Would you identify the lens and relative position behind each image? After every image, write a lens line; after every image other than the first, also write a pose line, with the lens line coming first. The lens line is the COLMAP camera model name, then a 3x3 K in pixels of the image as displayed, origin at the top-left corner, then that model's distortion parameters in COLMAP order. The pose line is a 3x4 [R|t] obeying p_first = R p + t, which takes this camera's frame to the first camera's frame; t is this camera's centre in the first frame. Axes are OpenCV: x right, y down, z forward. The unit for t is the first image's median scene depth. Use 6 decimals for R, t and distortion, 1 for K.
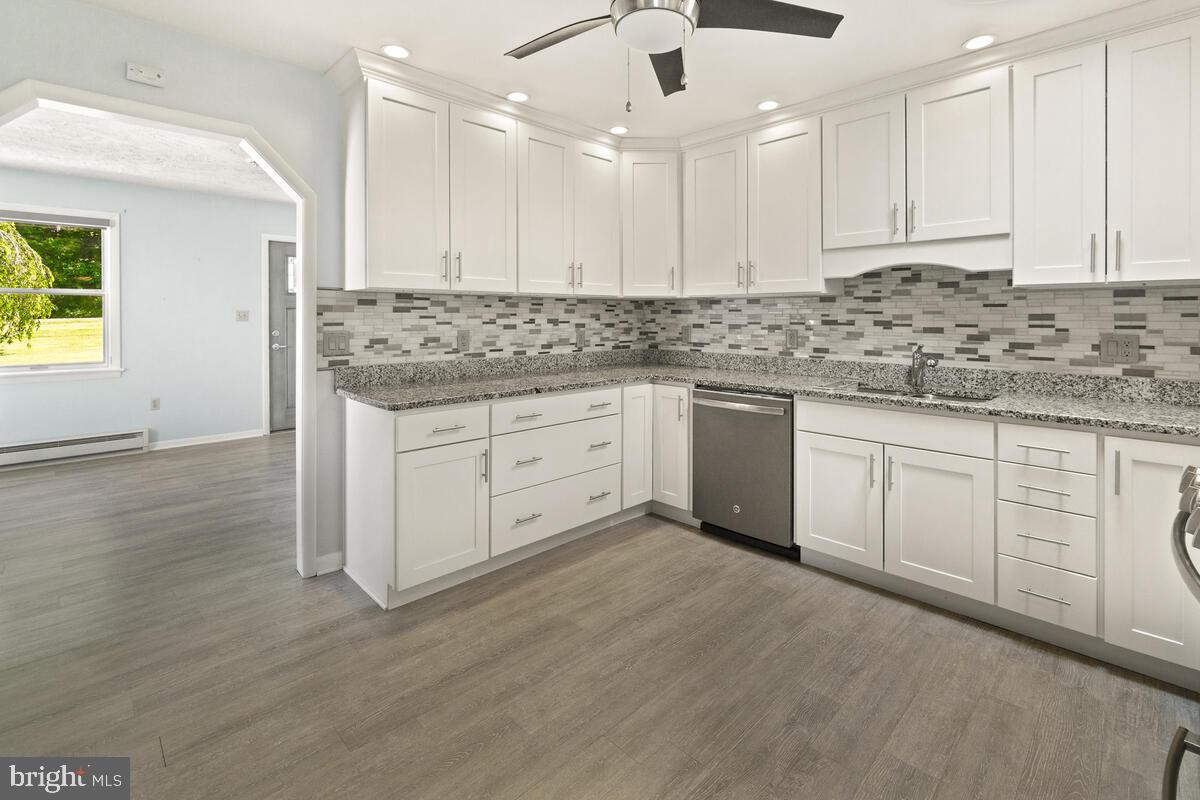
lens RADIAL K [[544.7, 0, 603.2], [0, 544.7, 317.2], [0, 0, 1]] dist [0.000860, 0.000092]
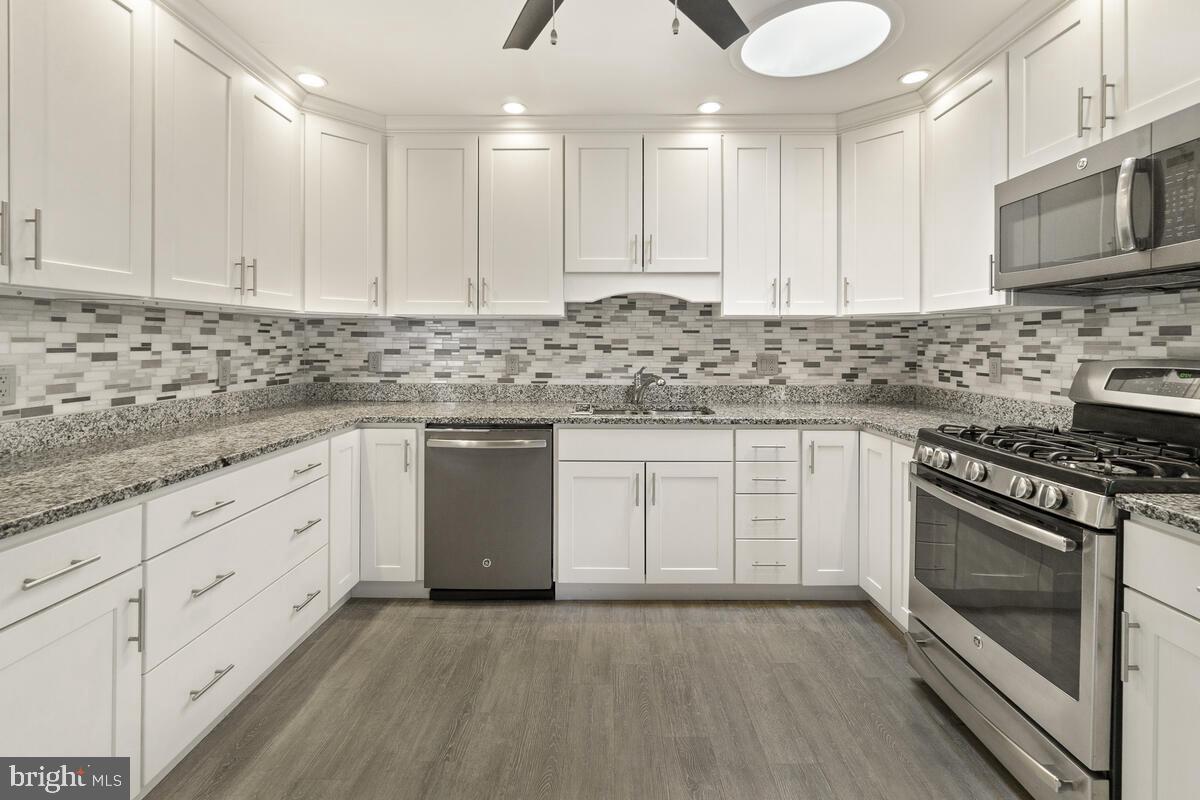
lens RADIAL K [[533.7, 0, 598.6], [0, 533.7, 341.0], [0, 0, 1]] dist [-0.002044, -0.000063]
pose [[0.712059, 0.002750, 0.702114, -0.217470], [-0.001520, 0.999996, -0.002374, 0.001800], [-0.702118, 0.000623, 0.712061, 0.264204]]
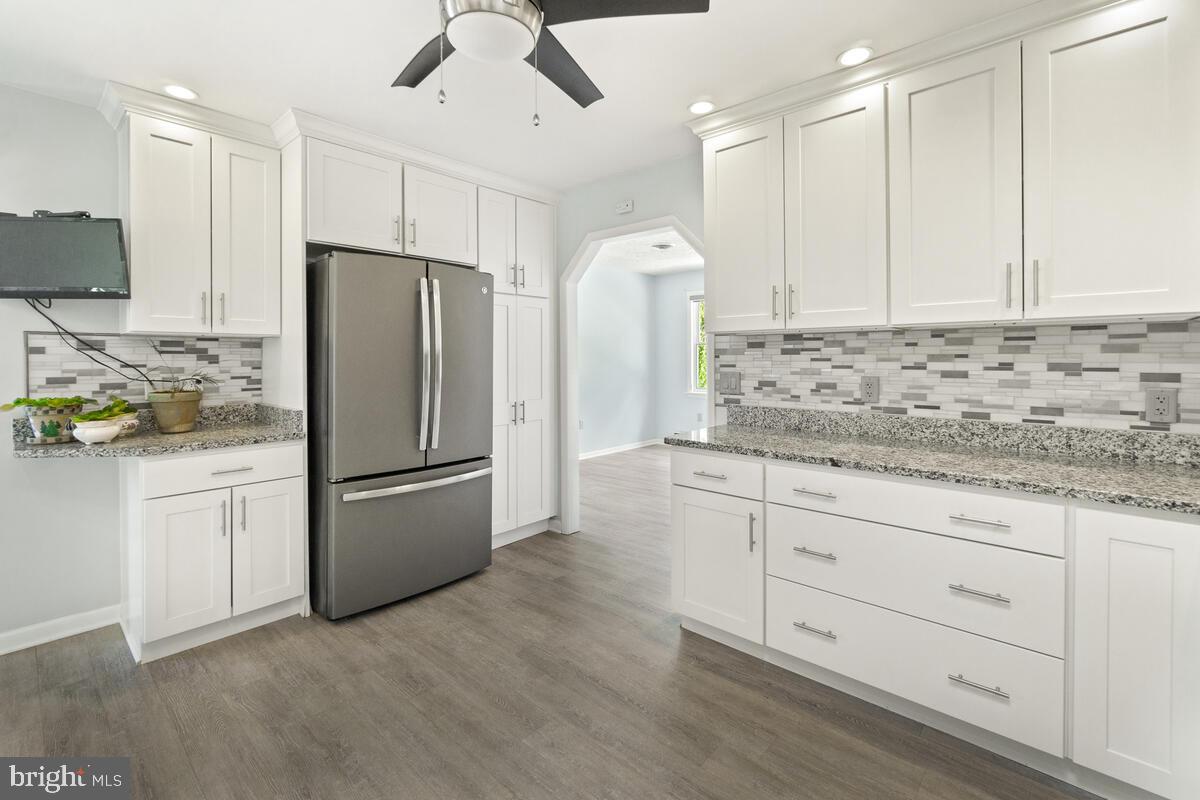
lens RADIAL K [[531.3, 0, 595.3], [0, 531.3, 360.9], [0, 0, 1]] dist [0.000341, 0.000131]
pose [[0.058889, 0.004230, -0.998256, 0.505341], [-0.000708, 0.999991, 0.004196, -0.001397], [0.998264, 0.000460, 0.058892, 0.584067]]
